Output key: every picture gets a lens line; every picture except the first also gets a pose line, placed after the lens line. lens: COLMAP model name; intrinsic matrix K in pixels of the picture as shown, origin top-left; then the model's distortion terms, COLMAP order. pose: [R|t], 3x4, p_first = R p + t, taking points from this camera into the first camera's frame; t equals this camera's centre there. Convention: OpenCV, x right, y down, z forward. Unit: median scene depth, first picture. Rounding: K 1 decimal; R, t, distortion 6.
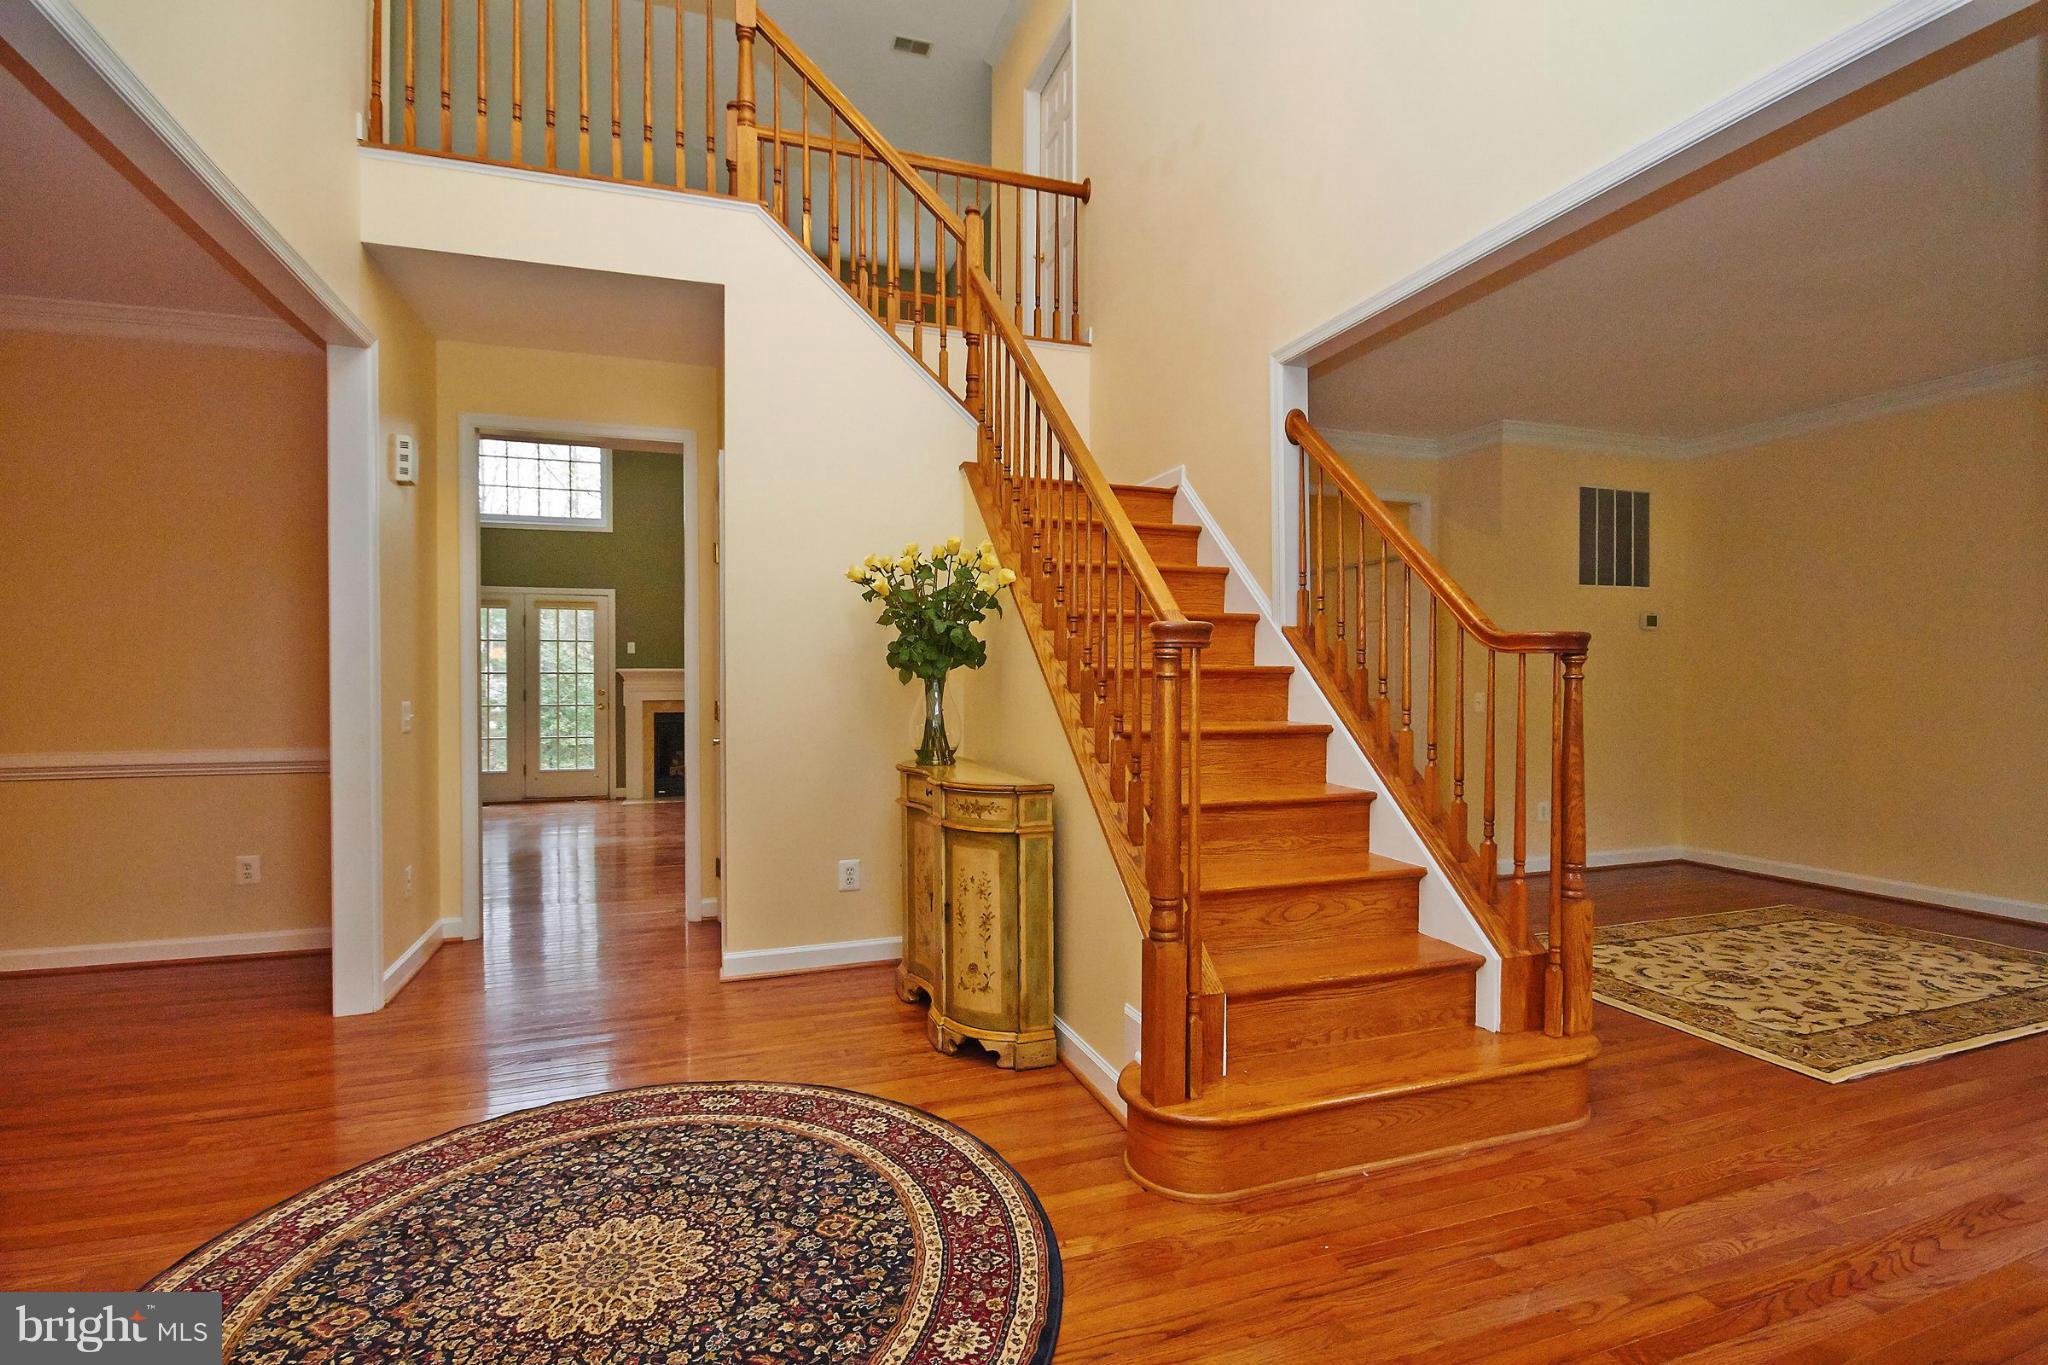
lens RADIAL K [[937.3, 0, 1025.2], [0, 937.3, 688.1], [0, 0, 1]] dist [0.005098, -0.013007]
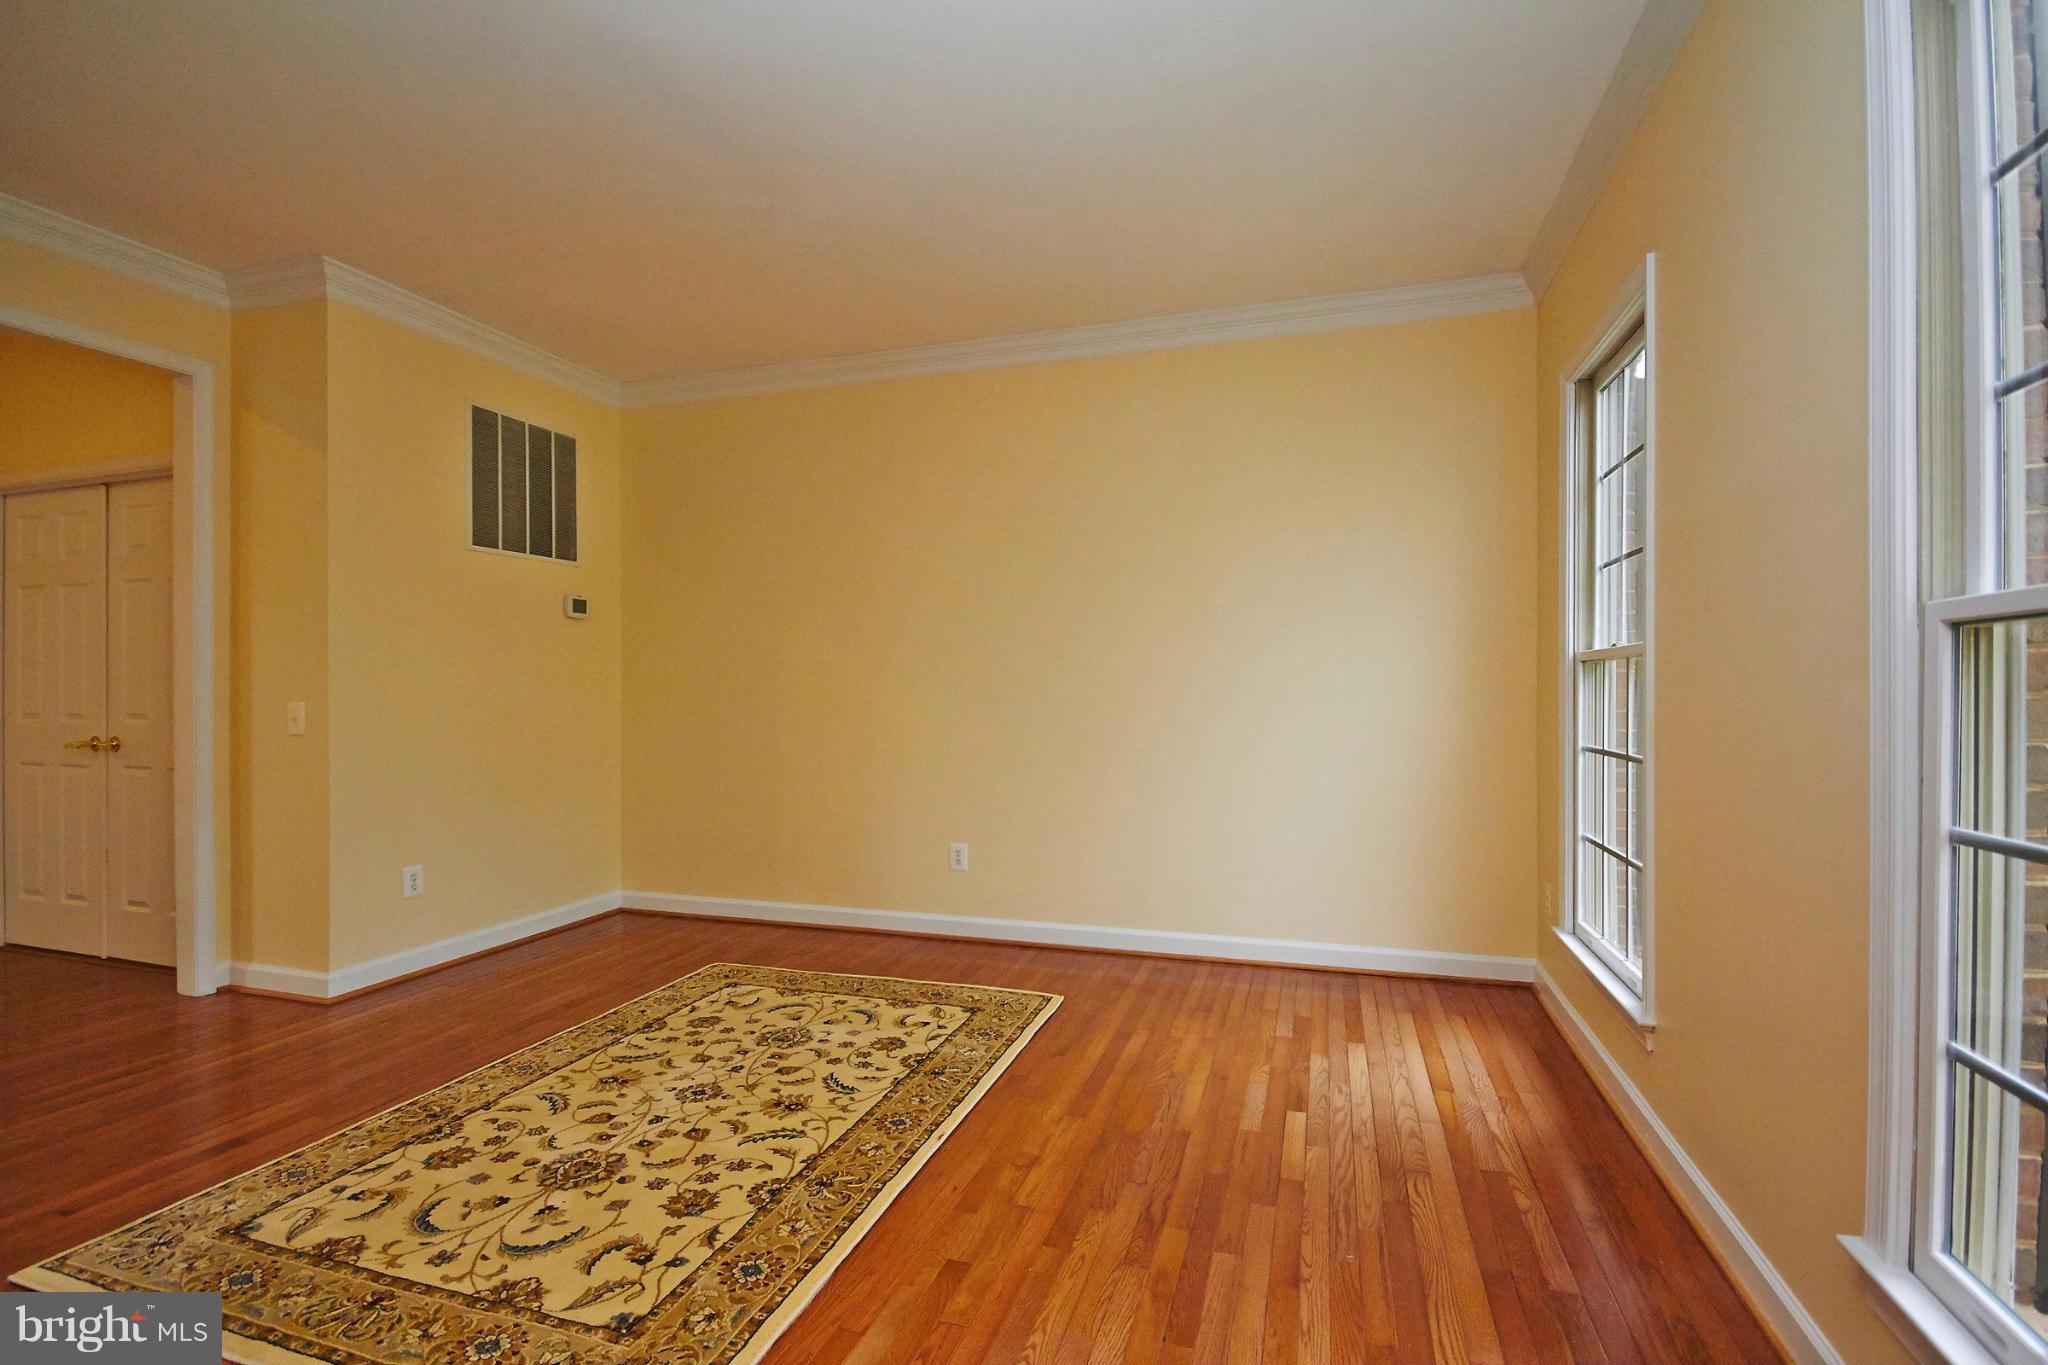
lens RADIAL K [[937.3, 0, 1025.2], [0, 937.3, 688.1], [0, 0, 1]] dist [0.005098, -0.013007]
pose [[0.595775, -0.000815, 0.803151, 0.441708], [0.006339, 0.999973, -0.003688, 0.001085], [-0.803127, 0.007288, 0.595764, 0.407453]]
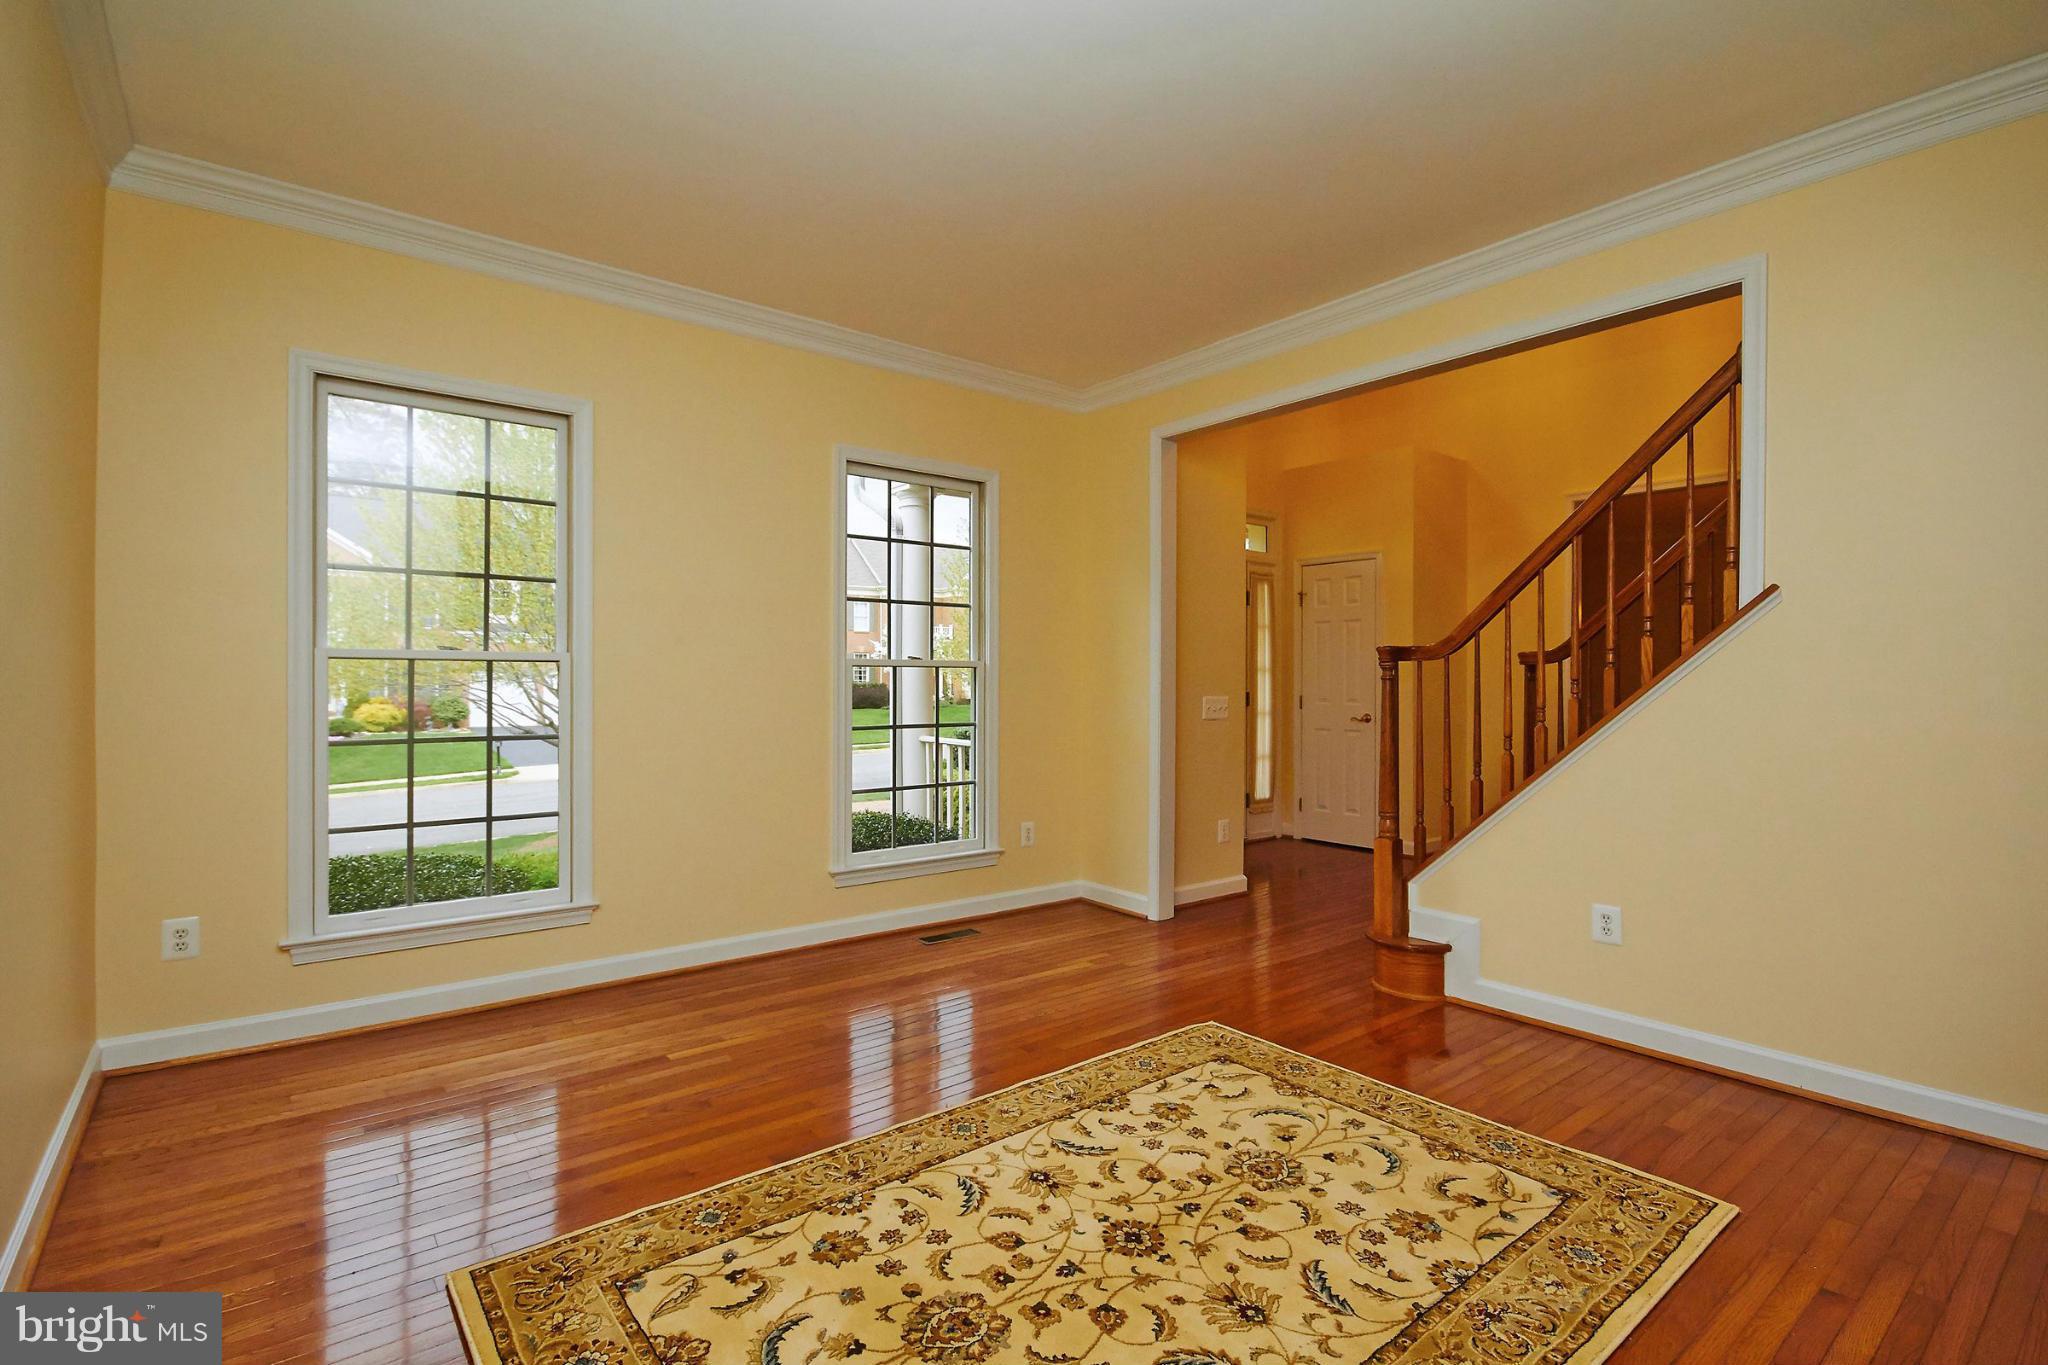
lens RADIAL K [[937.3, 0, 1025.2], [0, 937.3, 688.1], [0, 0, 1]] dist [0.005098, -0.013007]
pose [[-0.944423, -0.006762, -0.328663, 1.115219], [-0.010187, 0.999910, 0.008701, -0.008795], [0.328575, 0.011566, -0.944407, 1.535281]]
